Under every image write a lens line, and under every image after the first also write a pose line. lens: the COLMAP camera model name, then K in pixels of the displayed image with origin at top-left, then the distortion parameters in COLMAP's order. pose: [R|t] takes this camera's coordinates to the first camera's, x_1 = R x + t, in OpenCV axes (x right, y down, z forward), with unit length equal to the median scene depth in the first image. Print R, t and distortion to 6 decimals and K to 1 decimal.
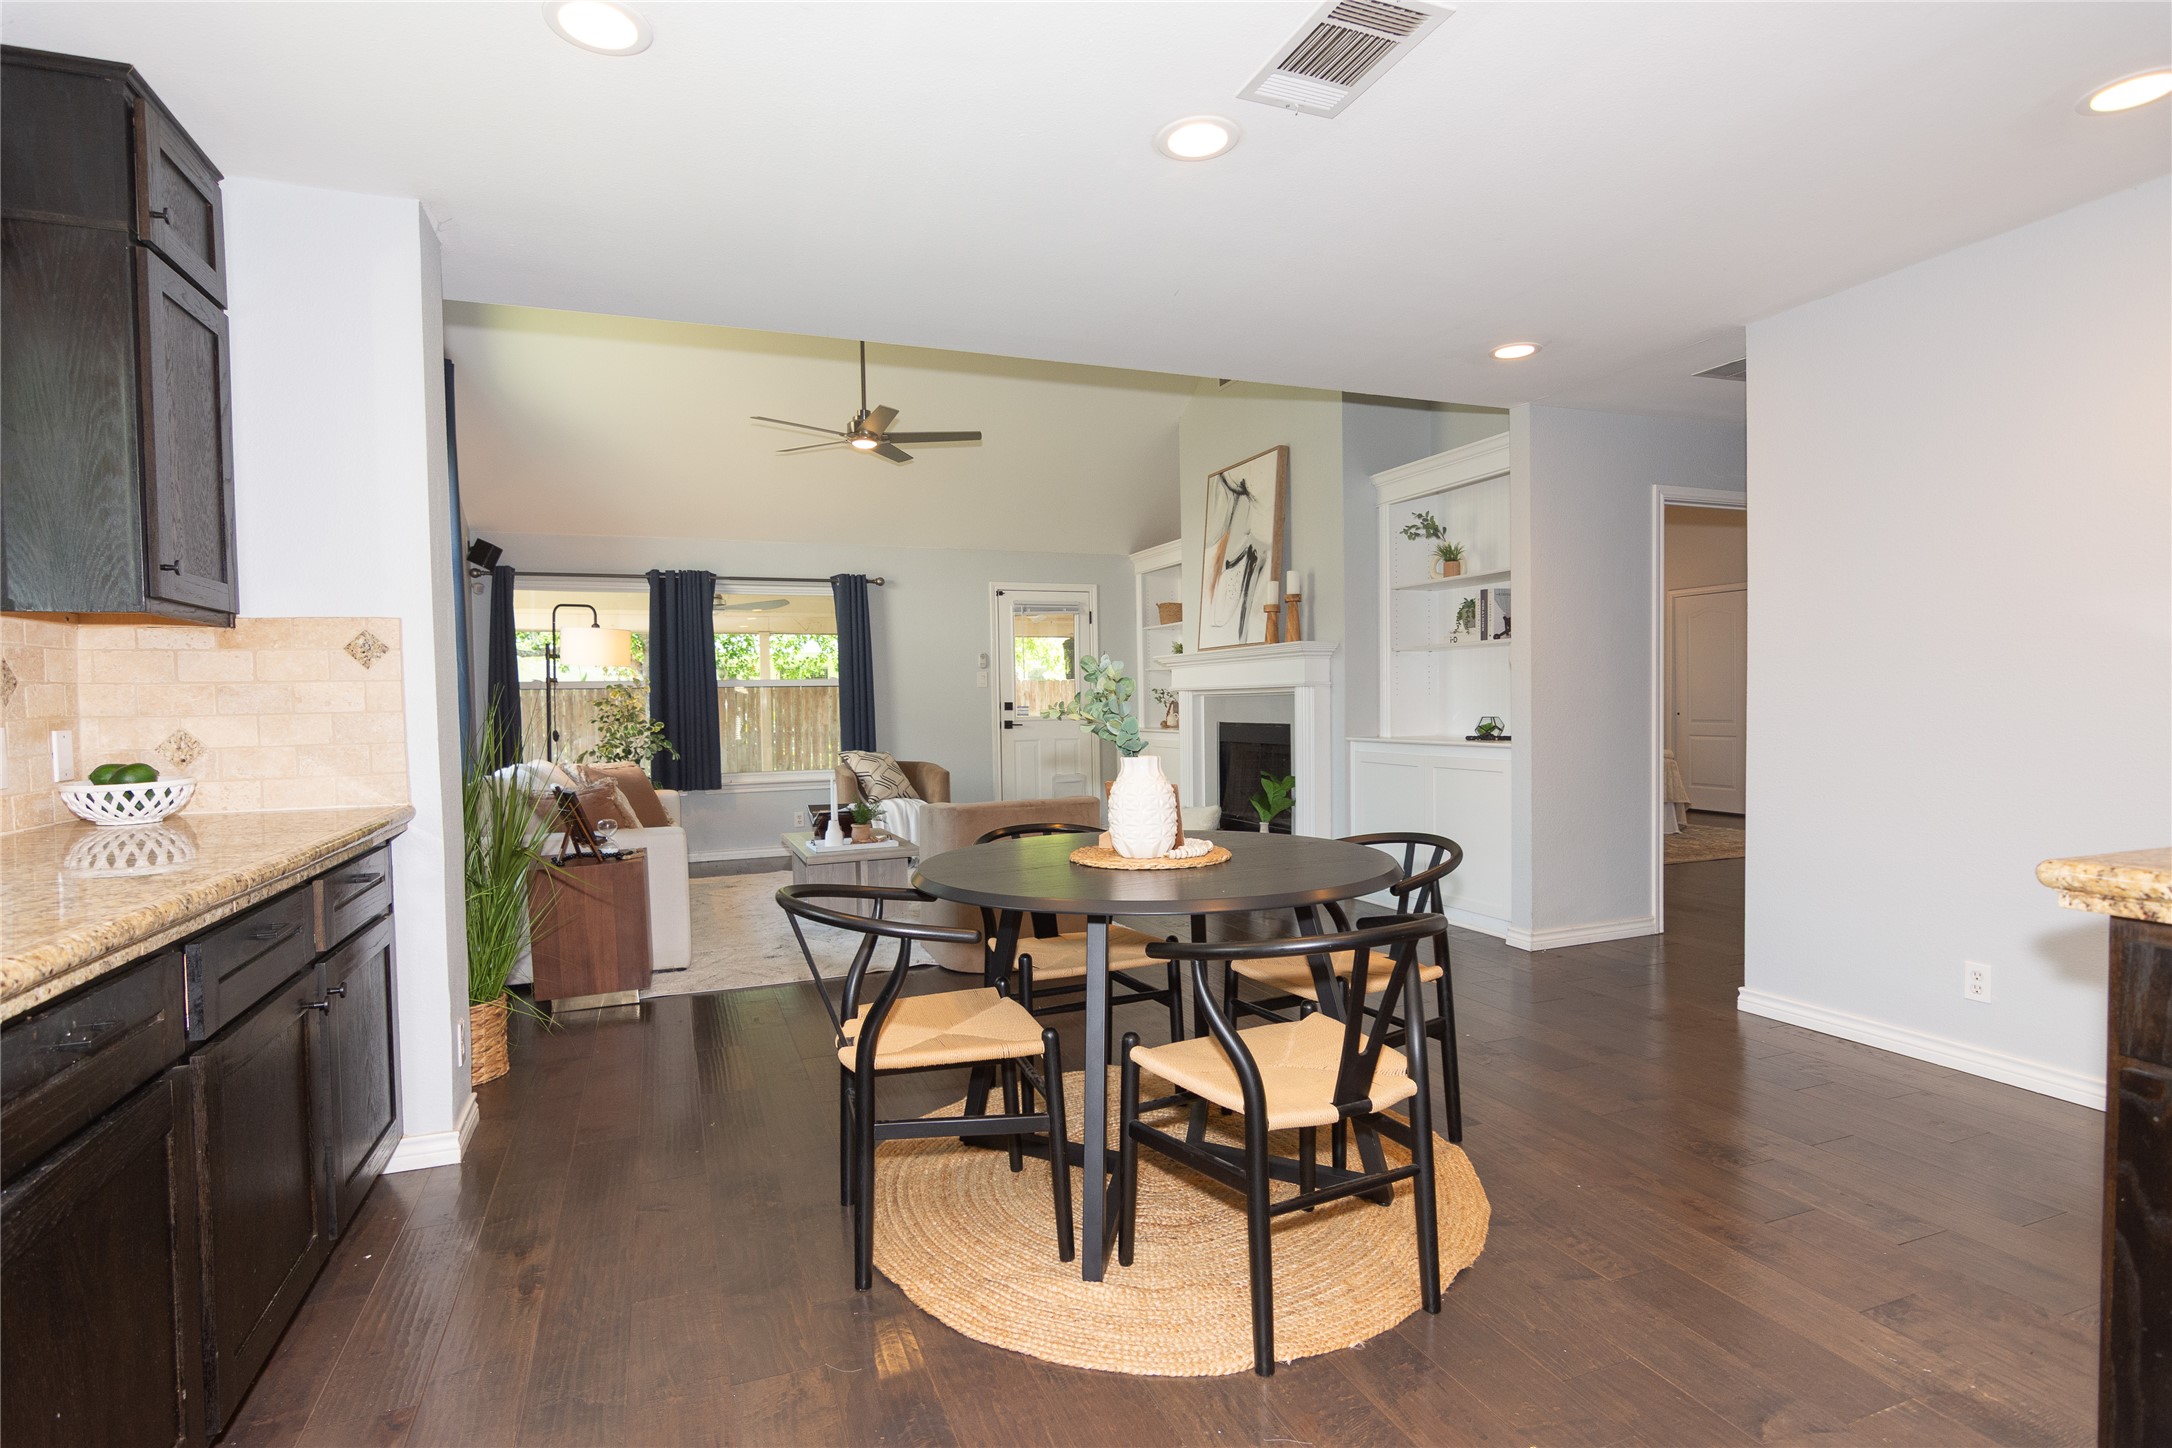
lens RADIAL K [[1064.5, 0, 1091.2], [0, 1064.5, 721.1], [0, 0, 1]] dist [0.000768, -0.000122]
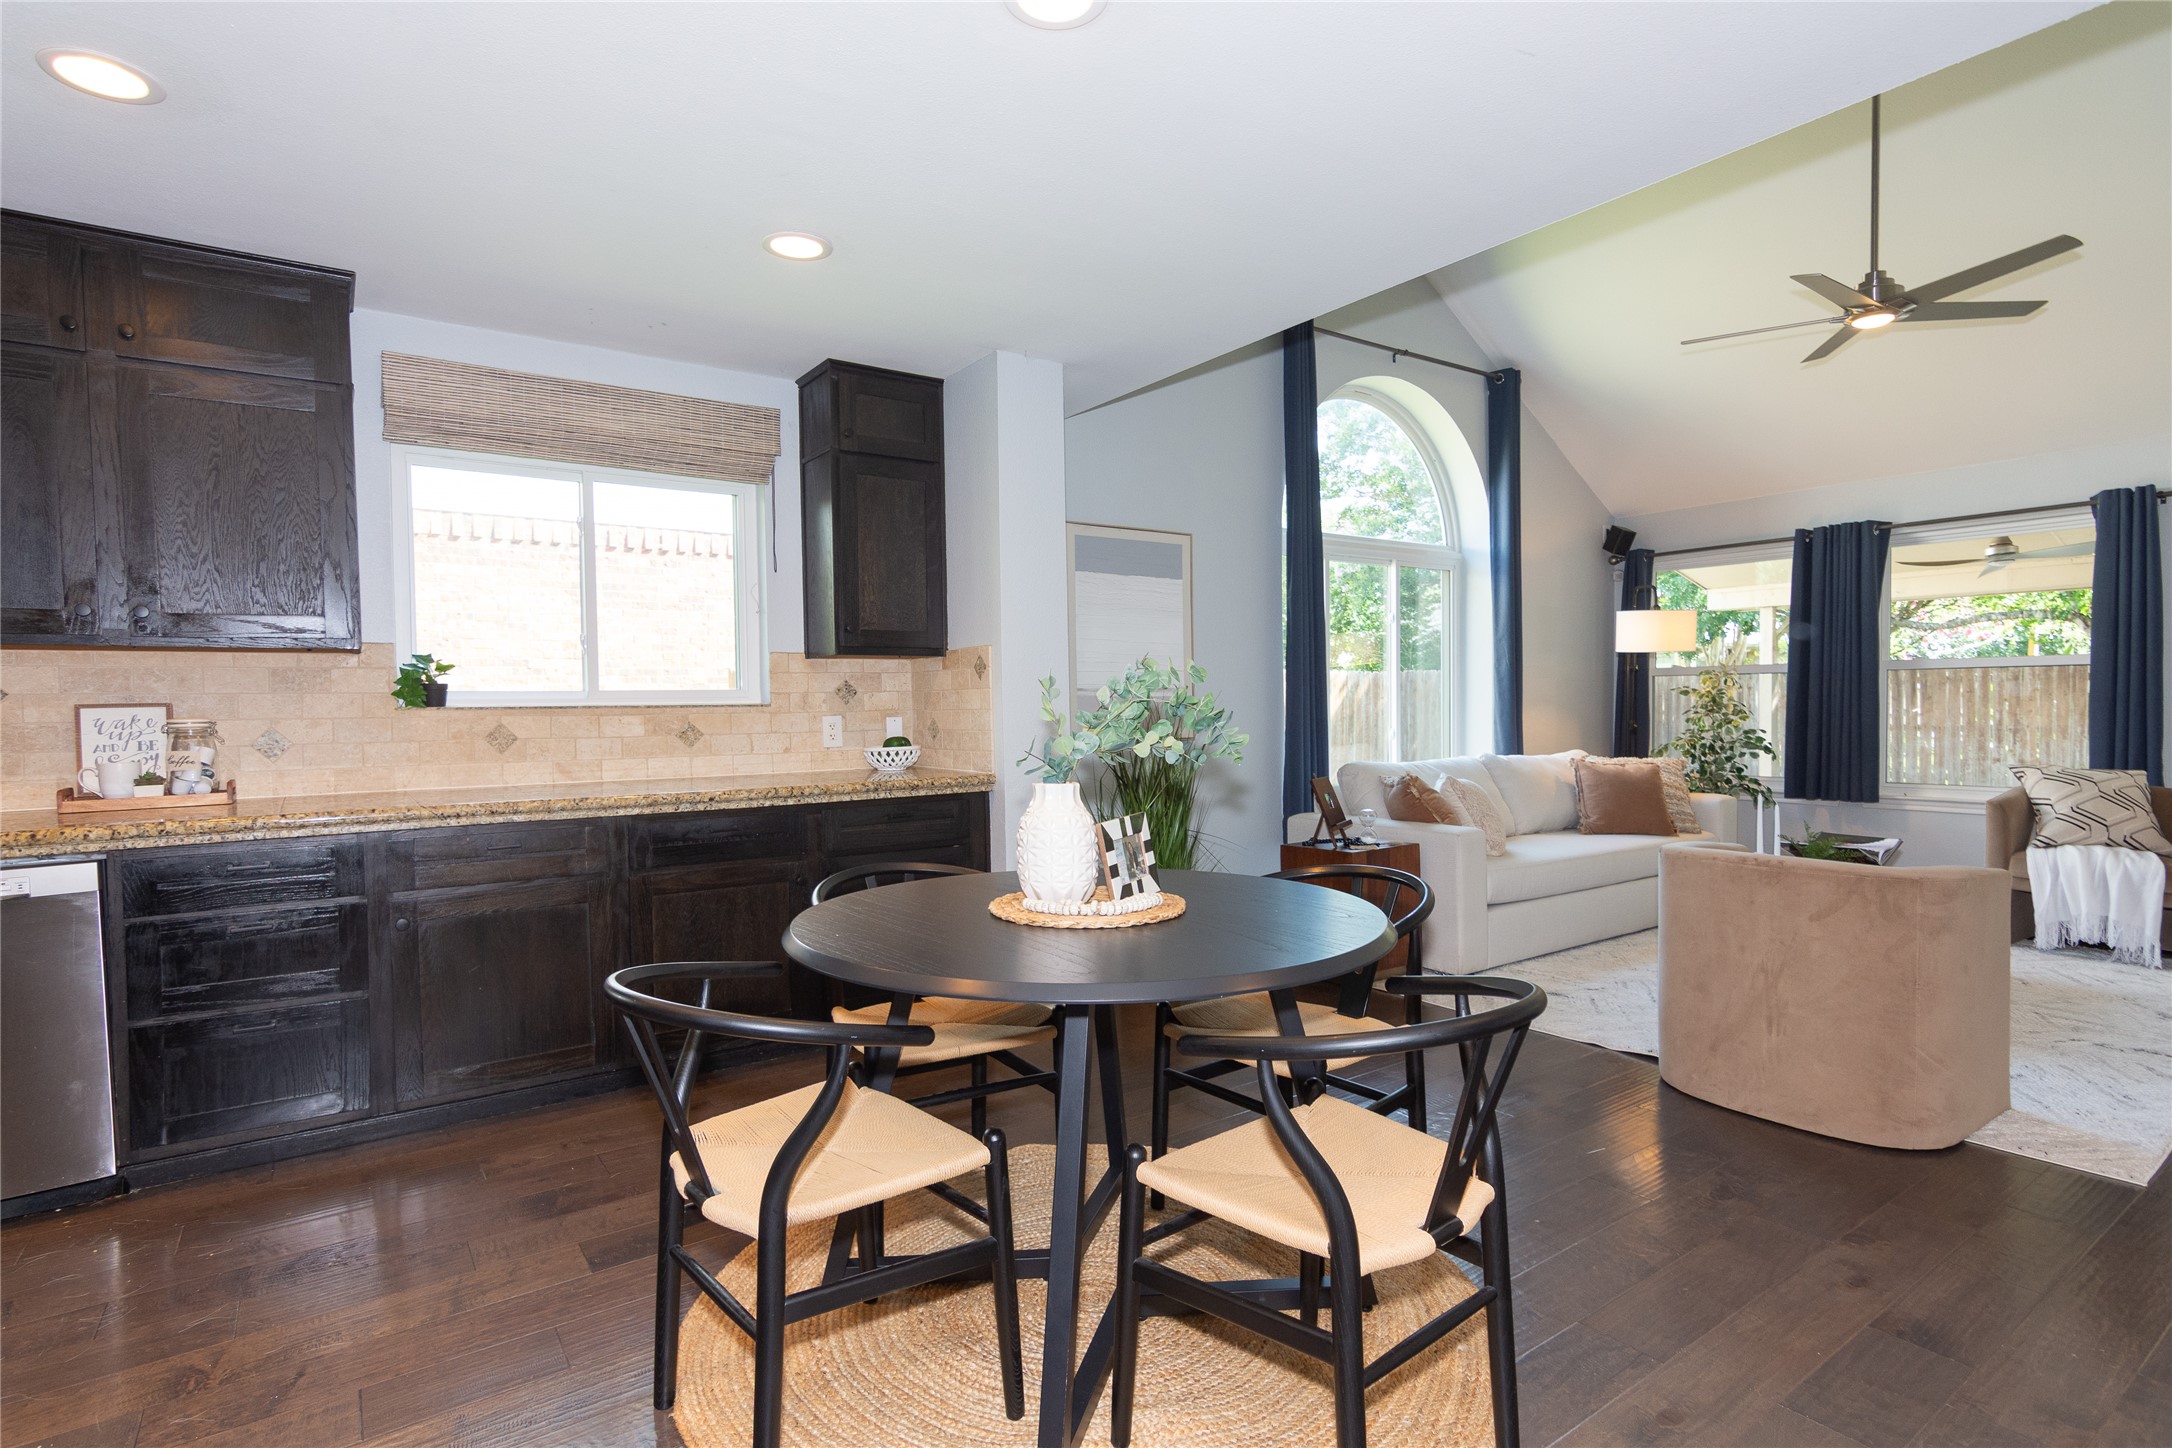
lens RADIAL K [[1057.6, 0, 1086.0], [0, 1057.6, 724.0], [0, 0, 1]] dist [0.009482, 0.000240]
pose [[0.240394, 0.037942, -0.969933, 0.286503], [-0.011687, 0.999276, 0.036193, -0.015425], [0.970605, 0.002635, 0.240664, 0.285748]]
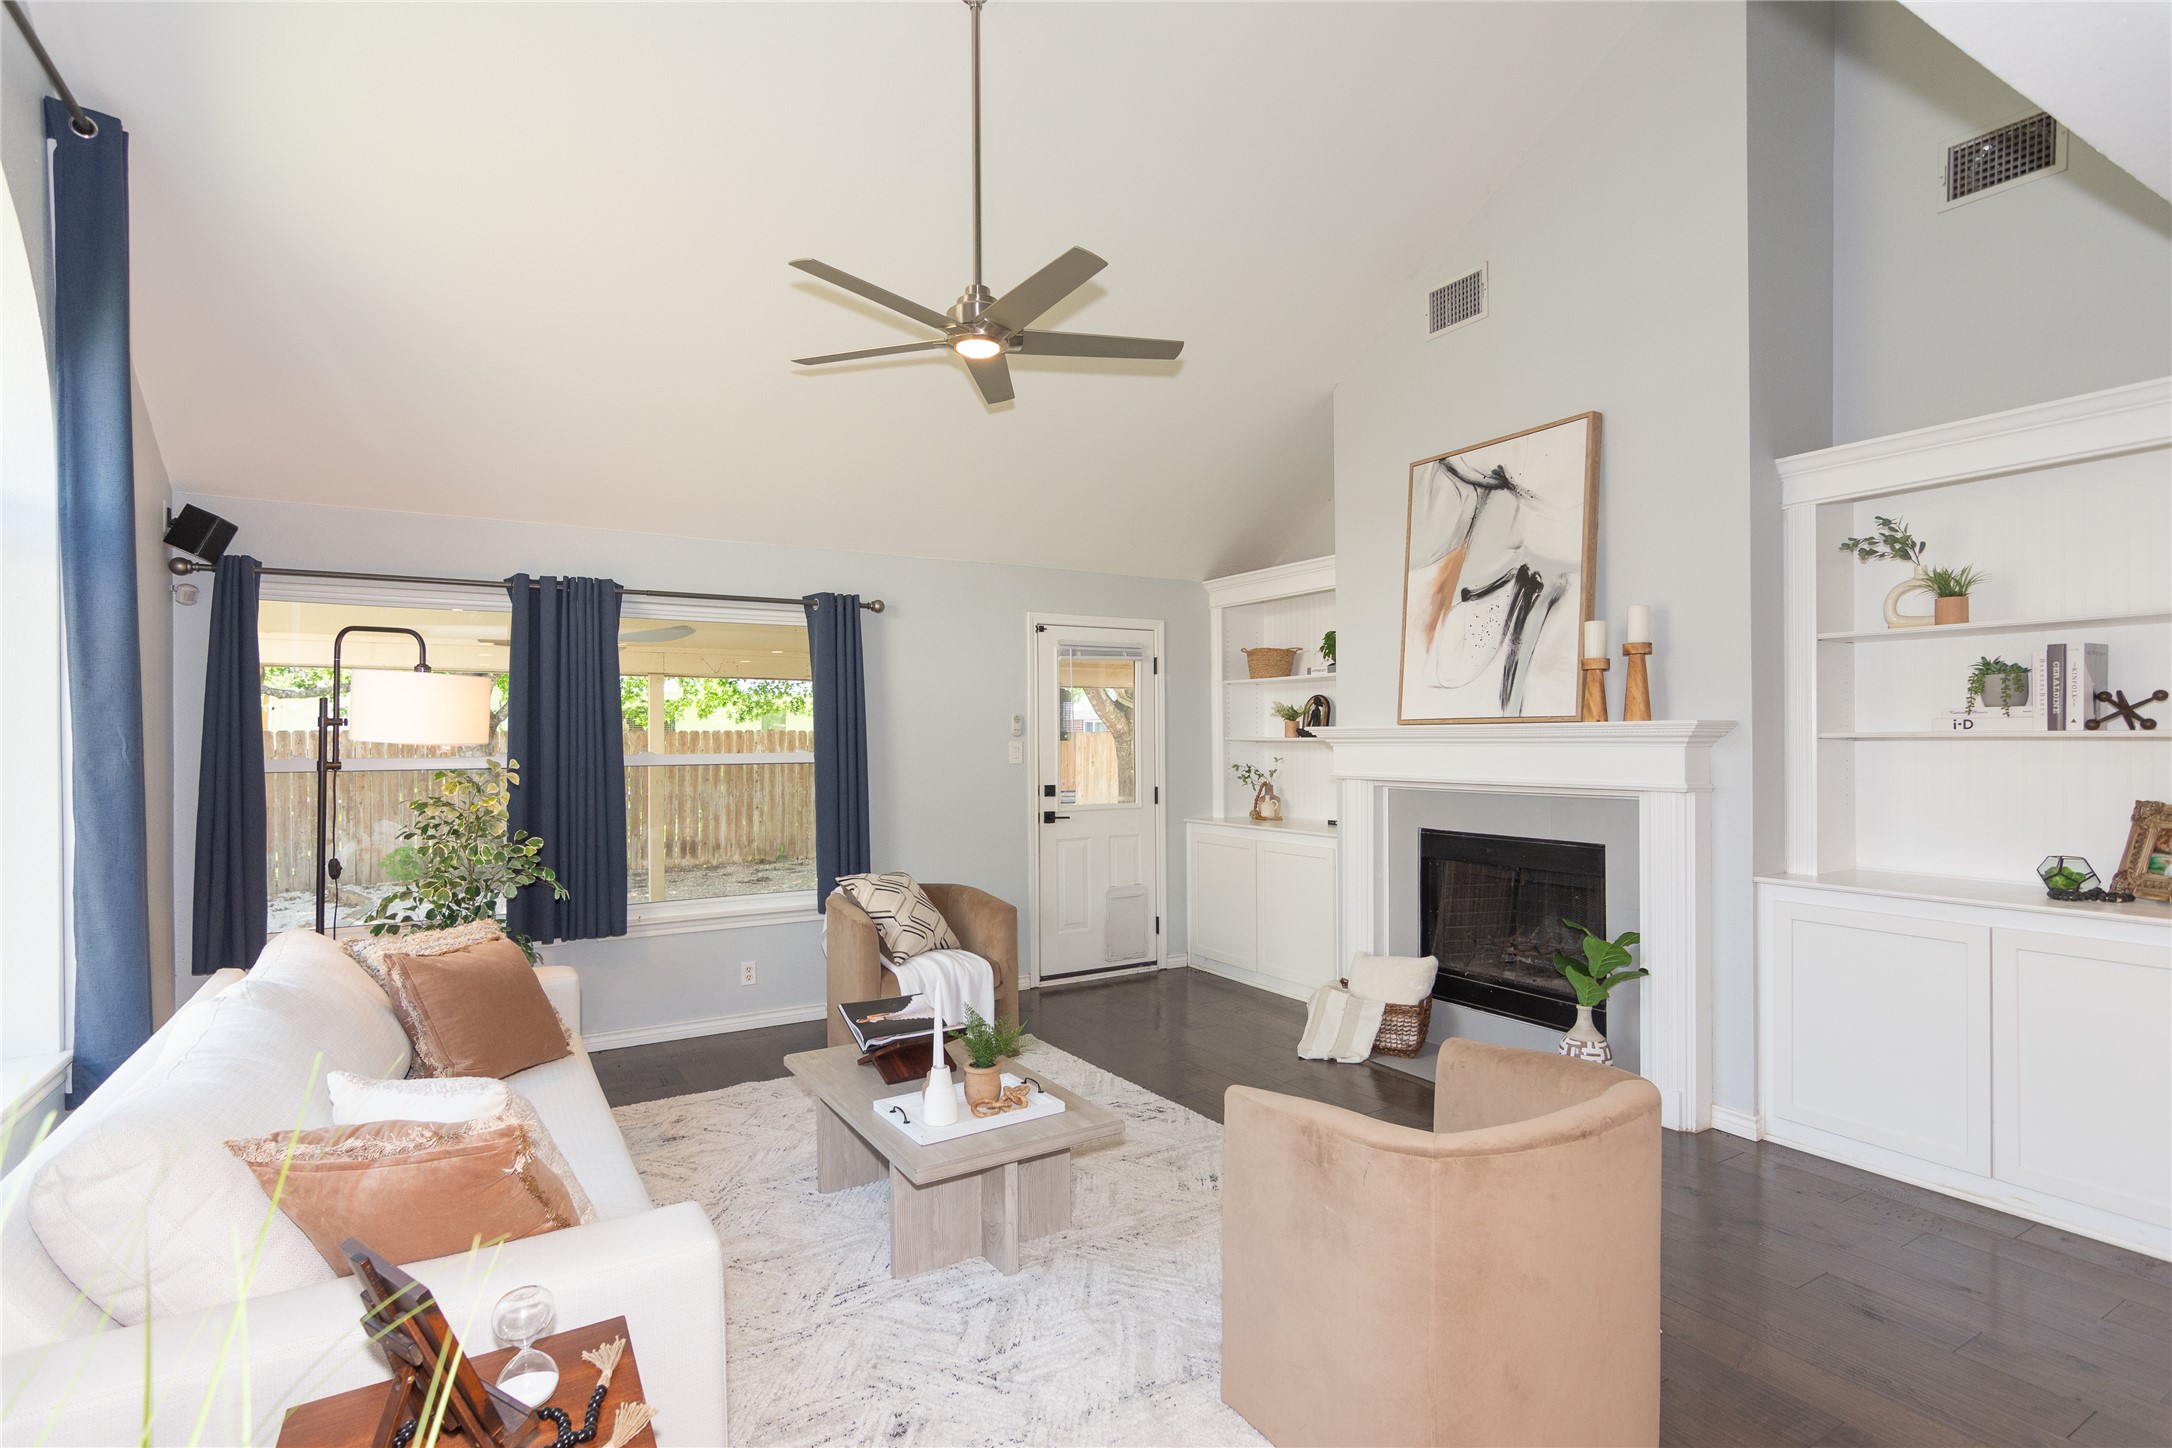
lens RADIAL K [[1057.6, 0, 1086.0], [0, 1057.6, 724.0], [0, 0, 1]] dist [0.009482, 0.000240]
pose [[0.986785, 0.012976, 0.161517, -0.206707], [-0.007470, 0.999372, -0.034651, -0.042081], [-0.161865, 0.032986, 0.986261, 0.389404]]
